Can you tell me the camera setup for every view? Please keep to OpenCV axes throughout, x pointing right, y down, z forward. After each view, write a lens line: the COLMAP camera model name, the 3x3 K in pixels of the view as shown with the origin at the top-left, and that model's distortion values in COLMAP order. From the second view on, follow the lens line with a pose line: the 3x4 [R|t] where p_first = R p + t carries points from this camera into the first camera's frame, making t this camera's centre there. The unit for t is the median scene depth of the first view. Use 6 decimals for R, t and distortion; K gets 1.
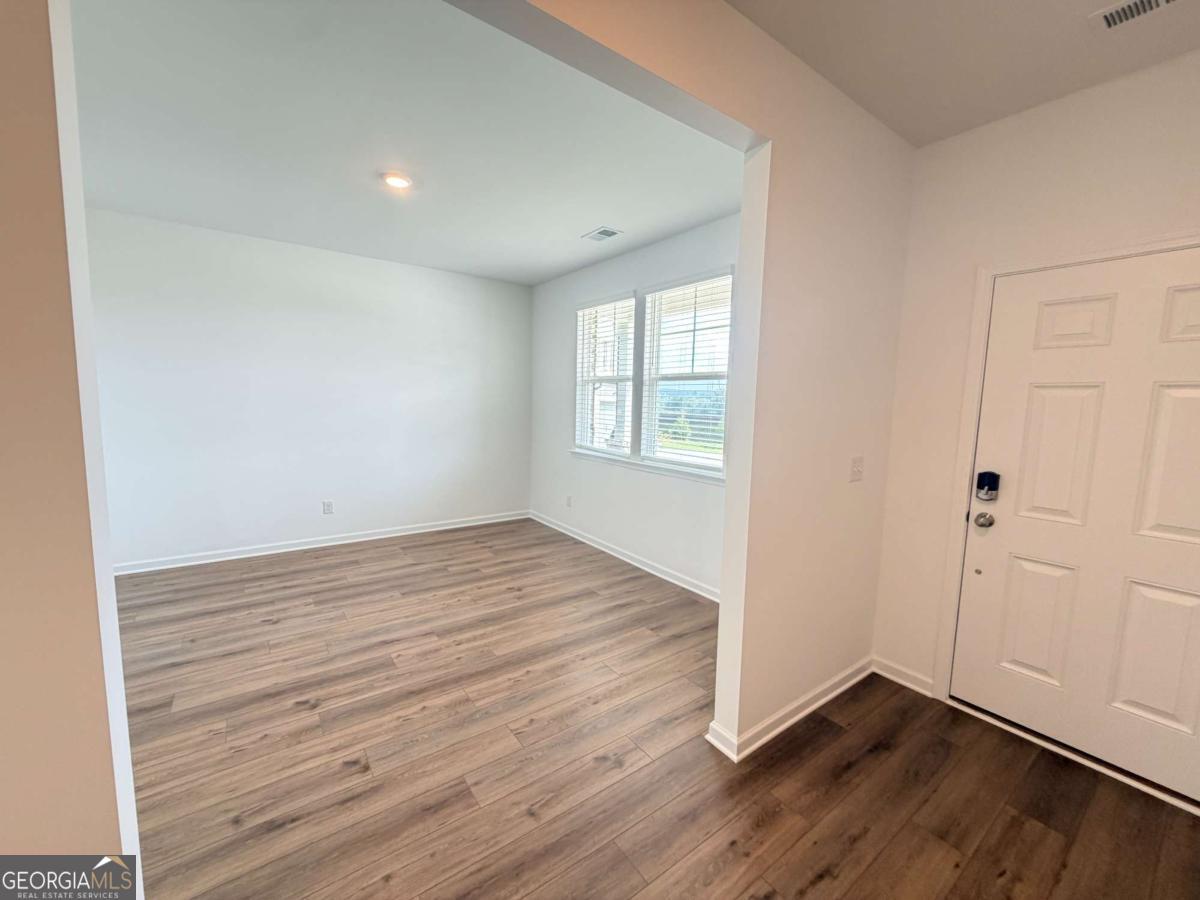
lens RADIAL K [[478.0, 0, 595.2], [0, 478.0, 450.6], [0, 0, 1]] dist [0.000887, 0.000099]
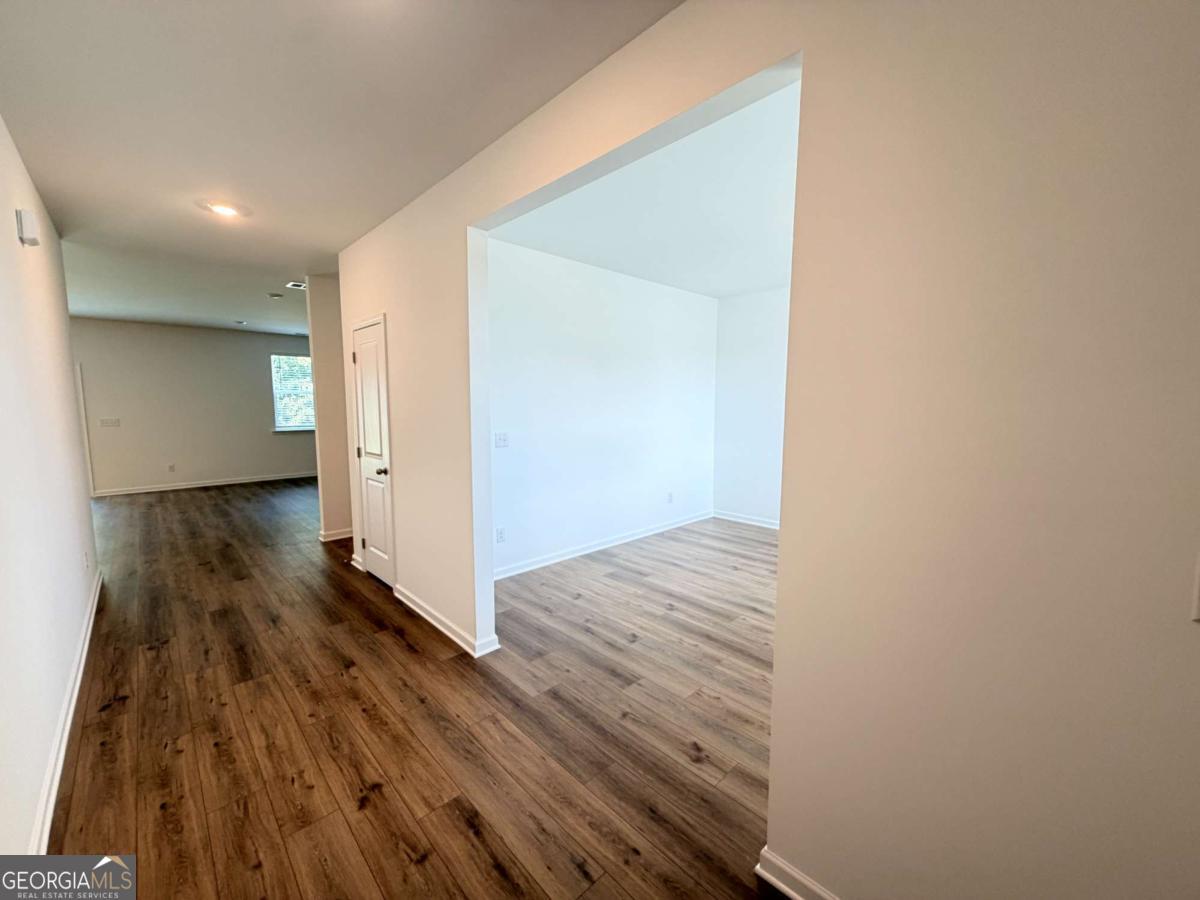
lens RADIAL K [[478.0, 0, 595.2], [0, 478.0, 450.6], [0, 0, 1]] dist [0.000887, 0.000099]
pose [[0.131902, 0.075655, -0.988371, 0.901670], [-0.102047, 0.992822, 0.062377, -0.043226], [0.985996, 0.092633, 0.138676, 0.529805]]
